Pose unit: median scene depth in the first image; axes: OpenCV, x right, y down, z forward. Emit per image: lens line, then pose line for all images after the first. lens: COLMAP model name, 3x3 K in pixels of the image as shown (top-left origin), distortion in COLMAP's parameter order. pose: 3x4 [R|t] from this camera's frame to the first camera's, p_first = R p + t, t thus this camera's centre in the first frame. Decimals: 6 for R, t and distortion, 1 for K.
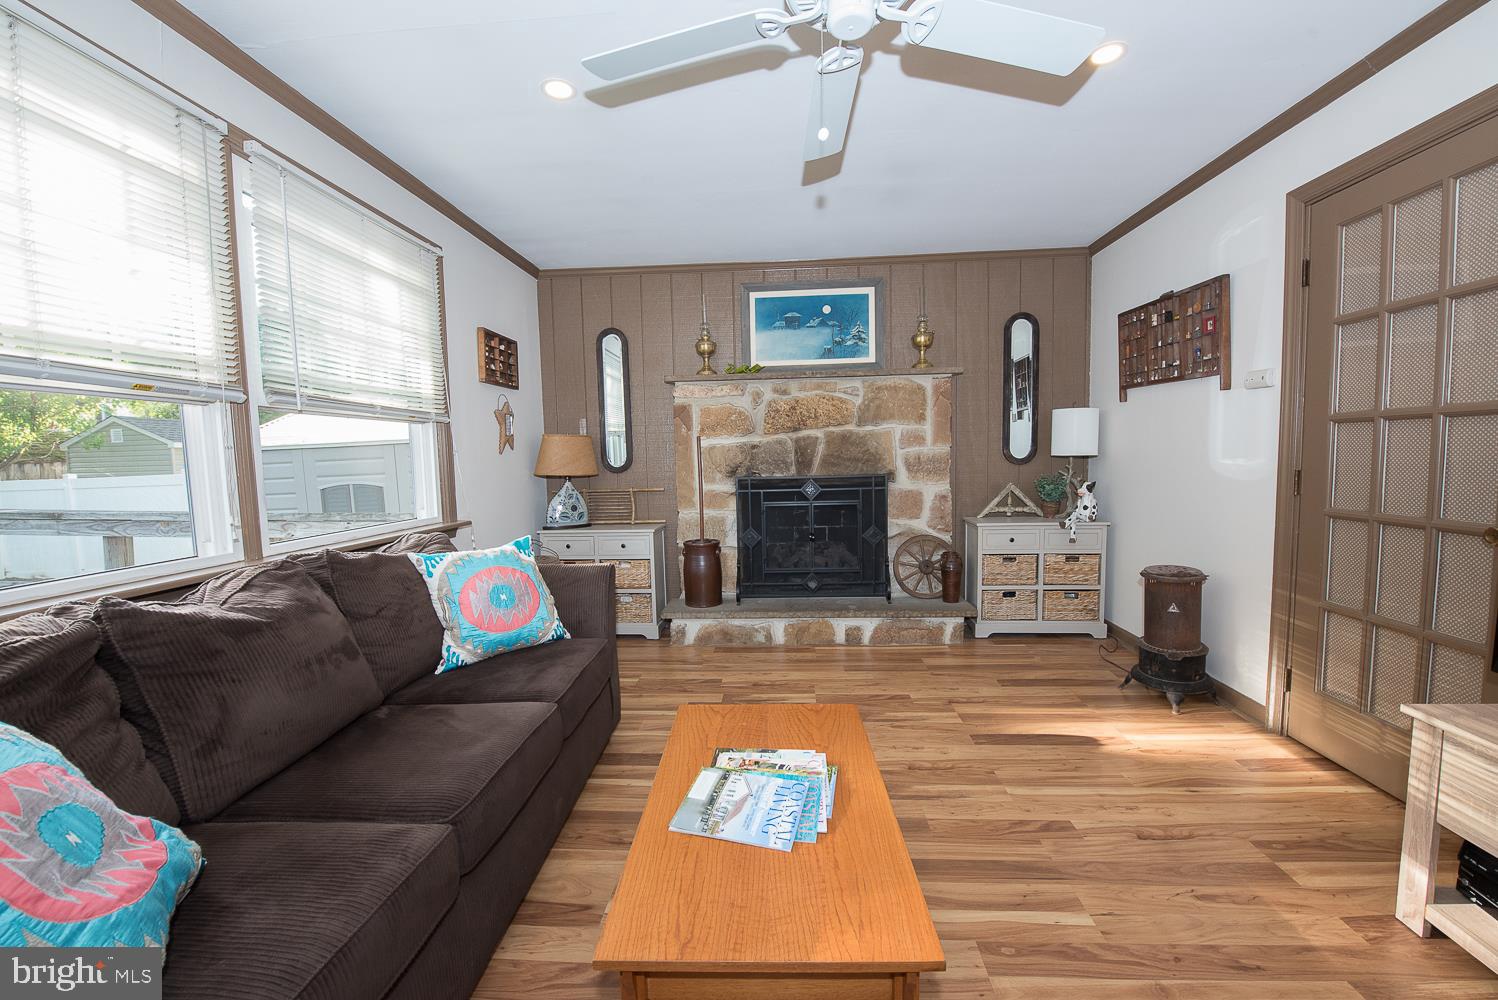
lens RADIAL K [[590.4, 0, 749.0], [0, 590.4, 500.0], [0, 0, 1]] dist [-0.015501, -0.000180]
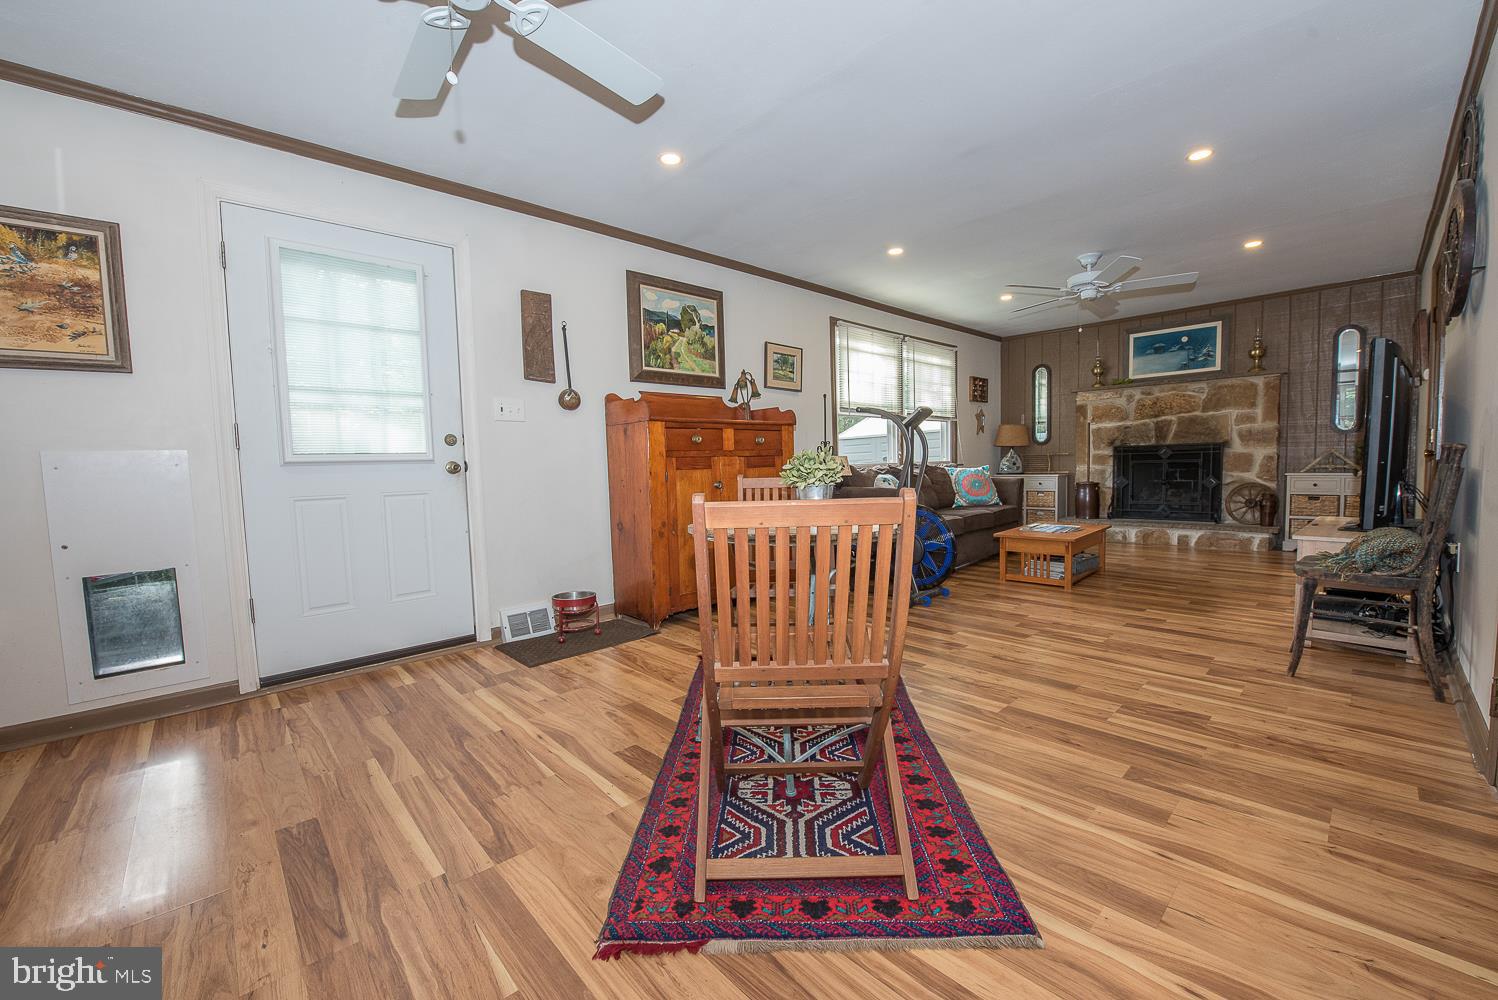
lens RADIAL K [[590.4, 0, 749.0], [0, 590.4, 500.0], [0, 0, 1]] dist [-0.015501, -0.000180]
pose [[0.725305, 0.049291, -0.686660, 0.387603], [-0.045036, 0.998694, 0.024119, 0.124323], [0.686953, 0.013431, 0.726578, -0.951228]]
